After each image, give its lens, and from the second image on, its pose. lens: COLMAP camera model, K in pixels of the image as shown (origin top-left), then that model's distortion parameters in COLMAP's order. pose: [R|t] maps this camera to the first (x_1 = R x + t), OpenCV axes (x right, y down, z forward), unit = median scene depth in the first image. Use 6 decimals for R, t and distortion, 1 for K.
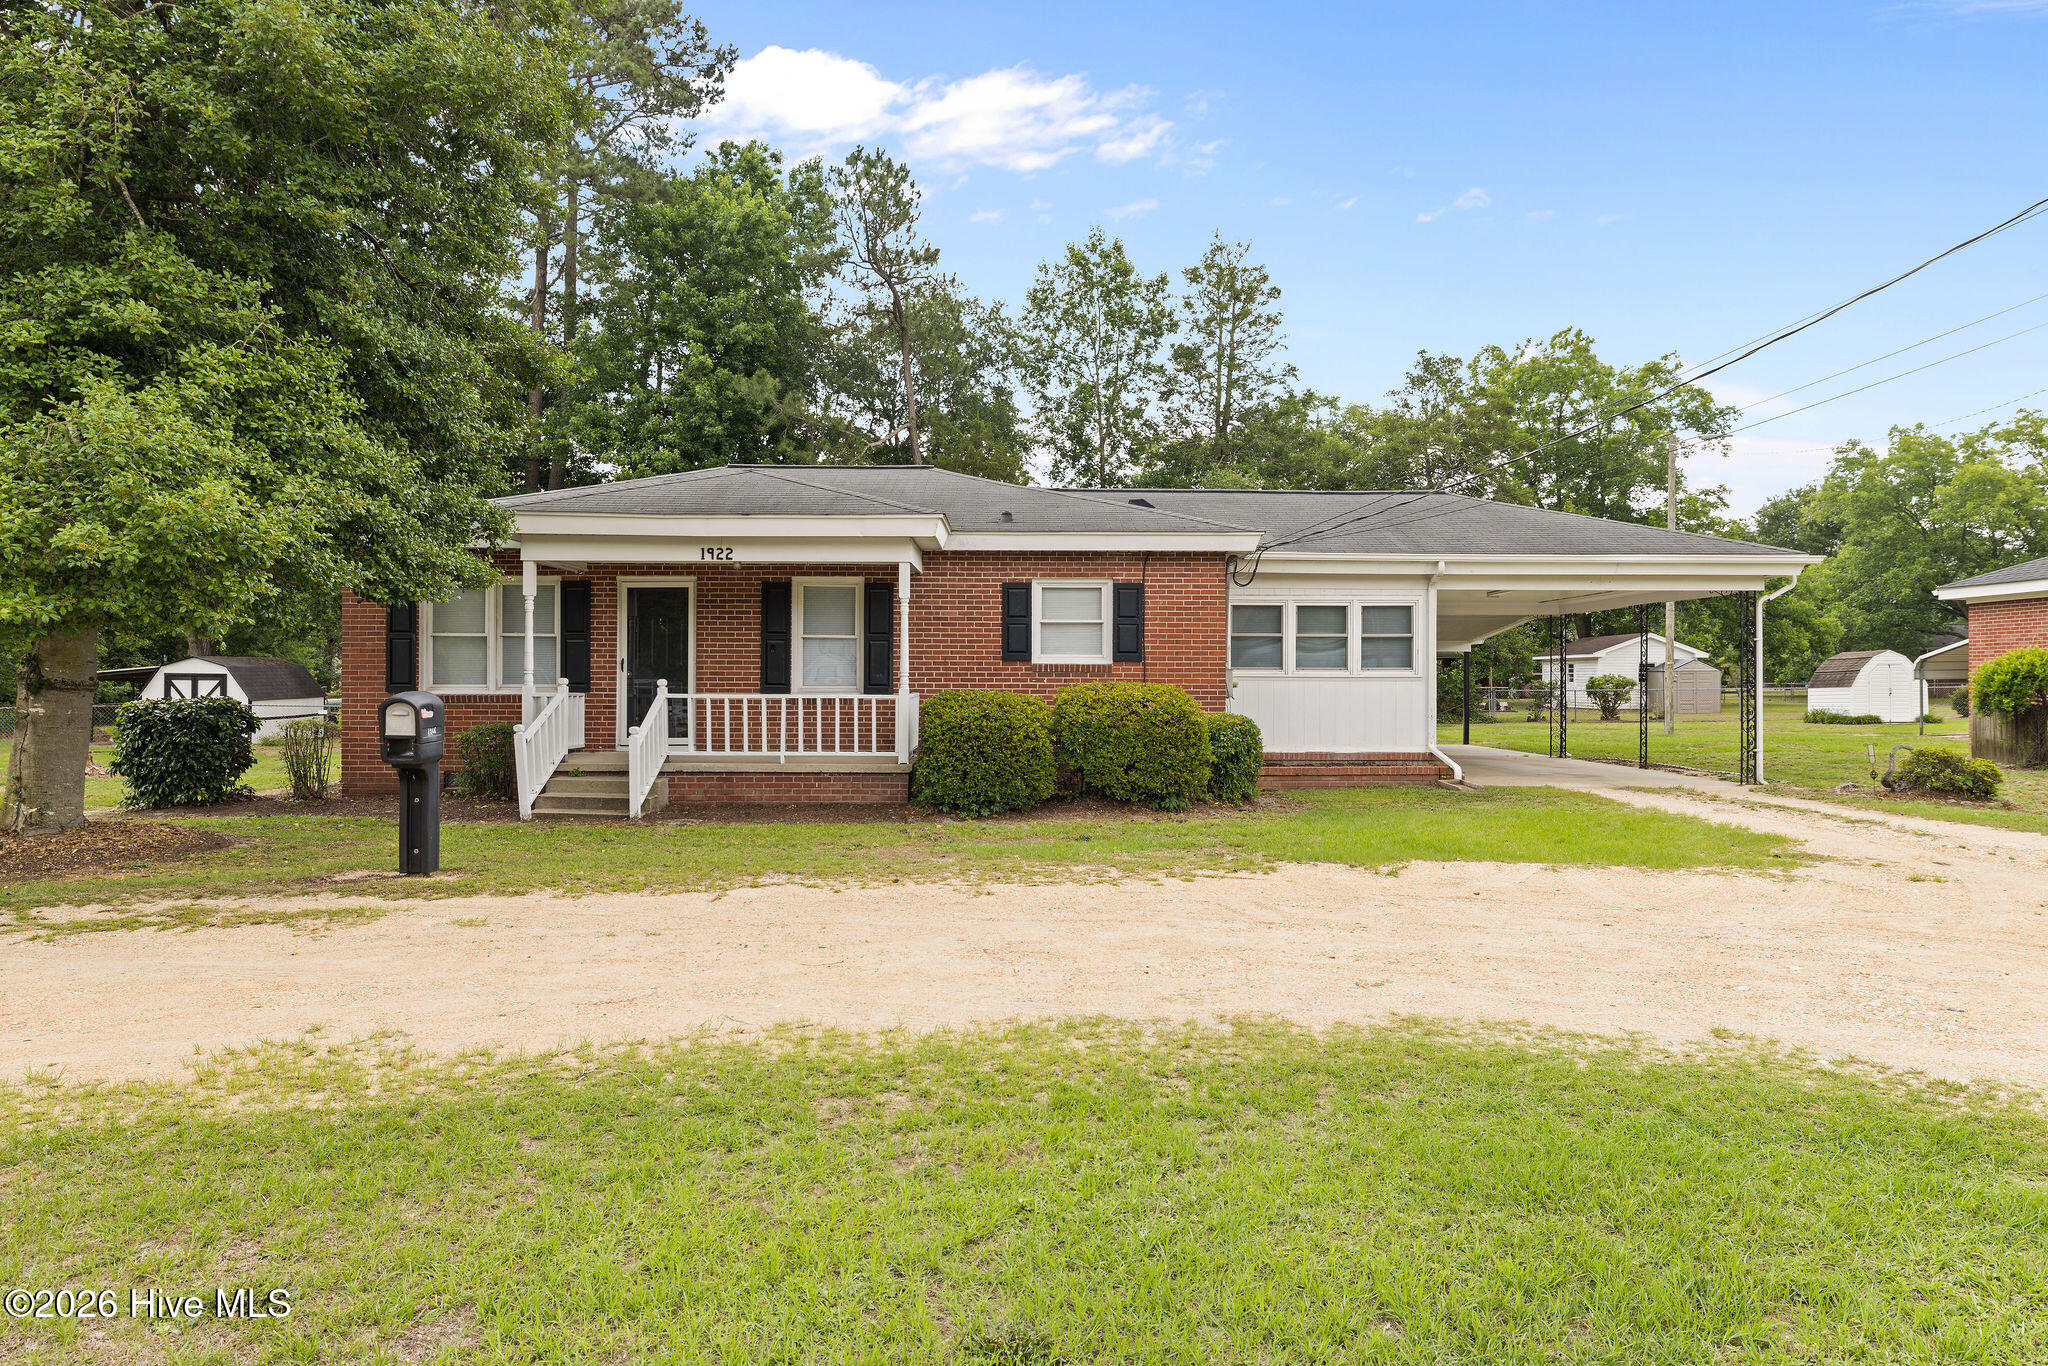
lens RADIAL K [[1324.8, 0, 1024.0], [0, 1324.8, 683.0], [0, 0, 1]] dist [0.001123, -0.000475]
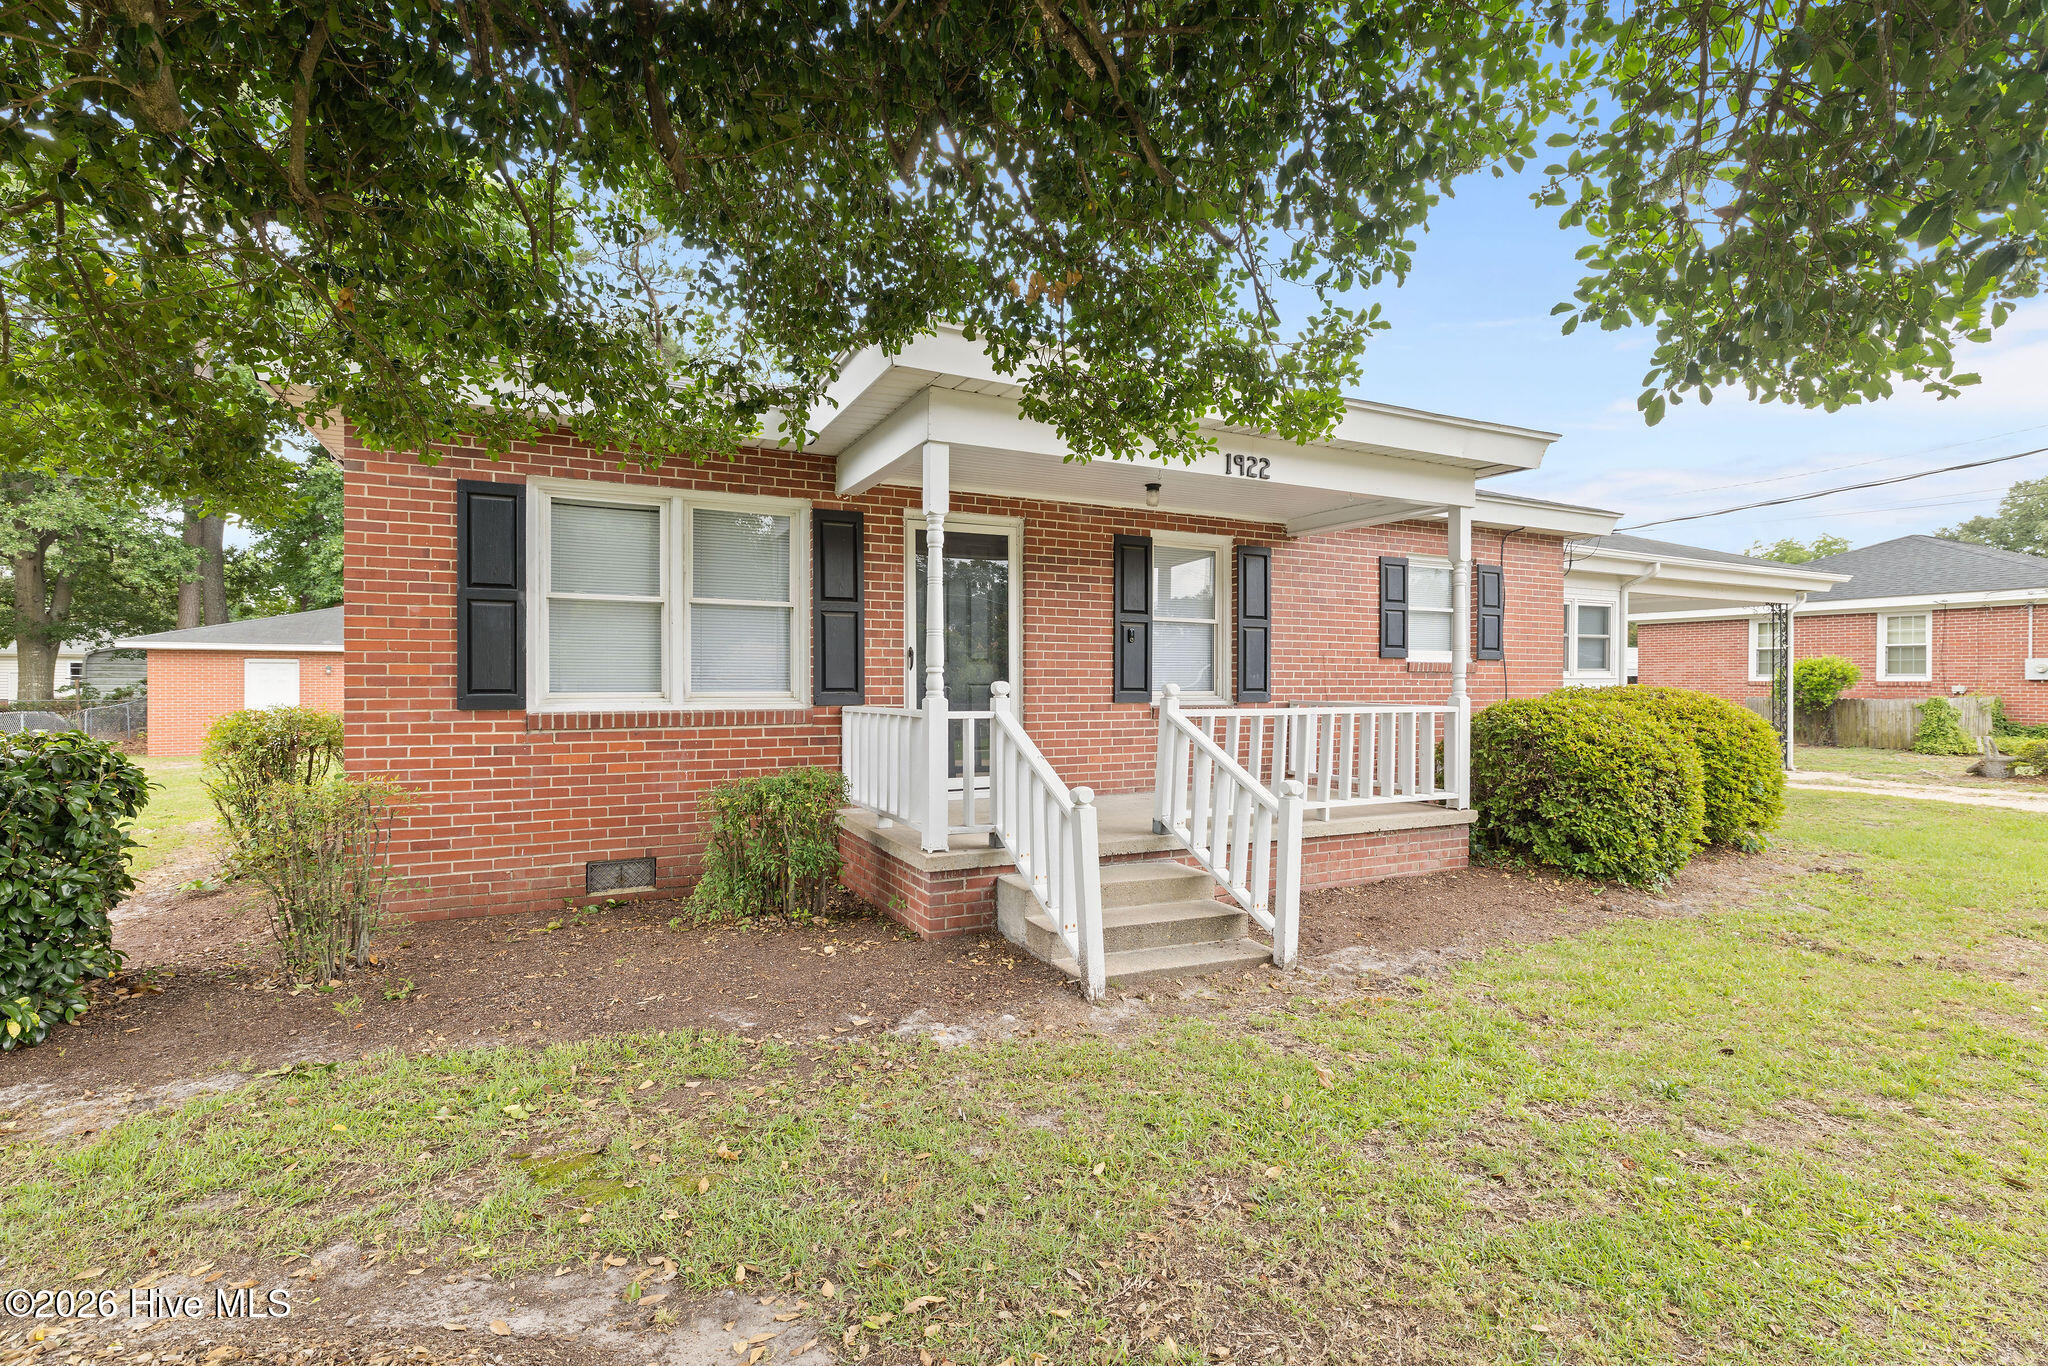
lens RADIAL K [[988.9, 0, 1029.0], [0, 988.9, 689.6], [0, 0, 1]] dist [-0.002057, -0.000235]
pose [[0.884737, -0.003375, 0.466078, -0.432672], [-0.001495, 0.999948, 0.010080, -0.004315], [-0.466088, -0.009615, 0.884686, 0.547954]]
